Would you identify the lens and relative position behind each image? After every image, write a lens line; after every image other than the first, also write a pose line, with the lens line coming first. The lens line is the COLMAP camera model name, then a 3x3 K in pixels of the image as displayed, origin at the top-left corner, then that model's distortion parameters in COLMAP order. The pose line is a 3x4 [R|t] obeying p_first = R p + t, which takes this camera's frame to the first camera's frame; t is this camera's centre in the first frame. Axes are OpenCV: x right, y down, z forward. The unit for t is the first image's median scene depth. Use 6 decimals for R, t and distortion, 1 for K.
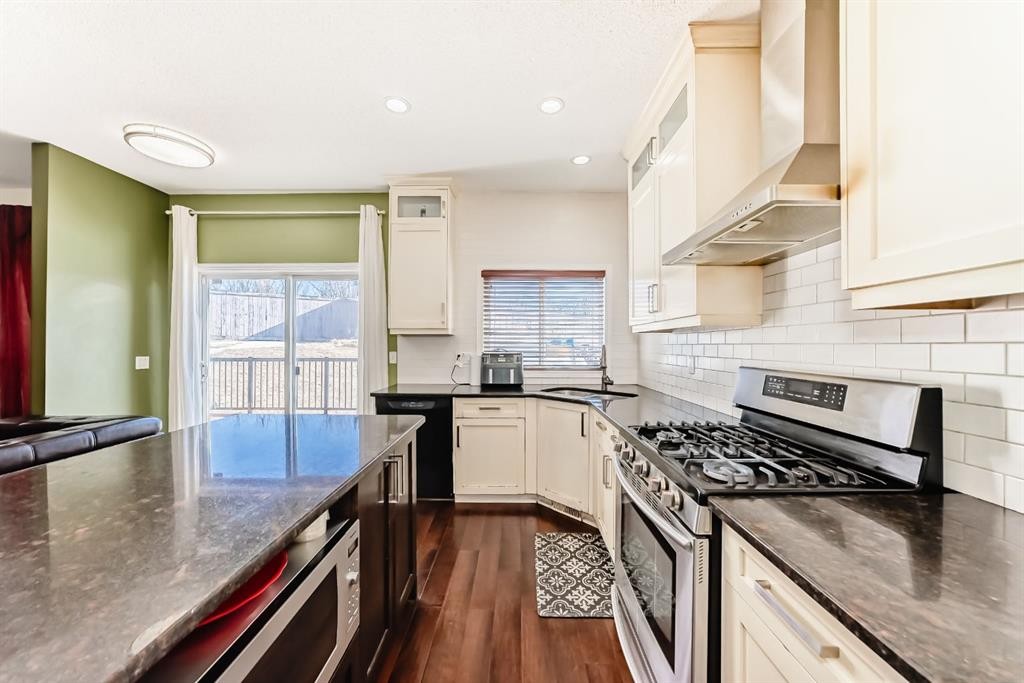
lens RADIAL K [[357.9, 0, 516.5], [0, 357.9, 345.9], [0, 0, 1]] dist [-0.029138, 0.007493]
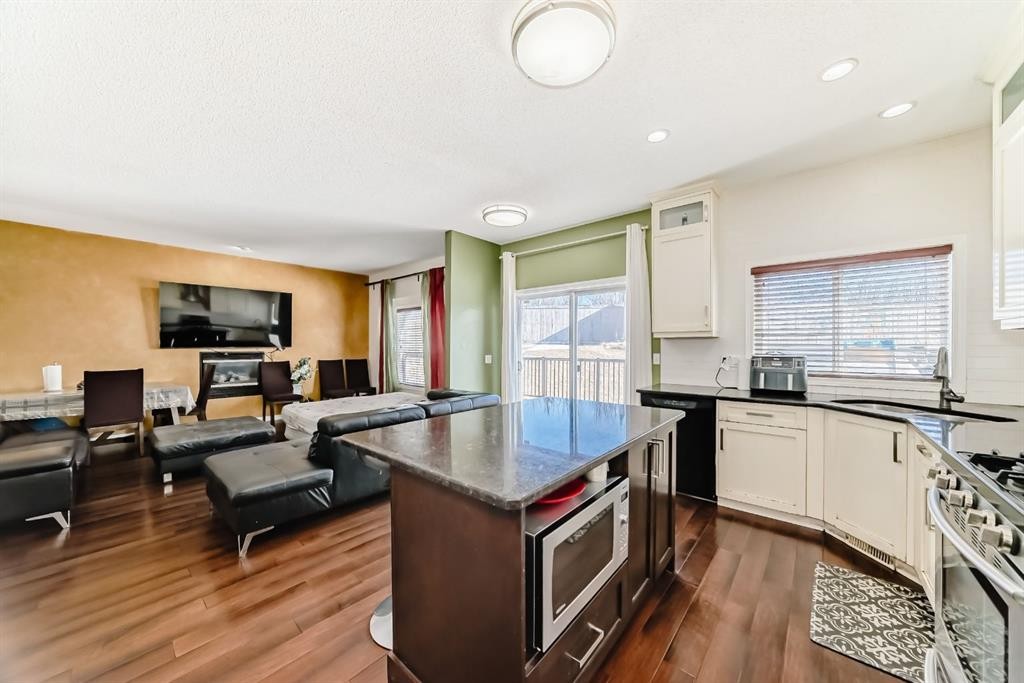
lens RADIAL K [[357.9, 0, 516.5], [0, 357.9, 345.9], [0, 0, 1]] dist [-0.029138, 0.007493]
pose [[0.758187, -0.003292, -0.652029, 0.046176], [-0.001289, 0.999978, -0.006548, 0.000643], [0.652036, 0.005805, 0.758166, -0.123130]]
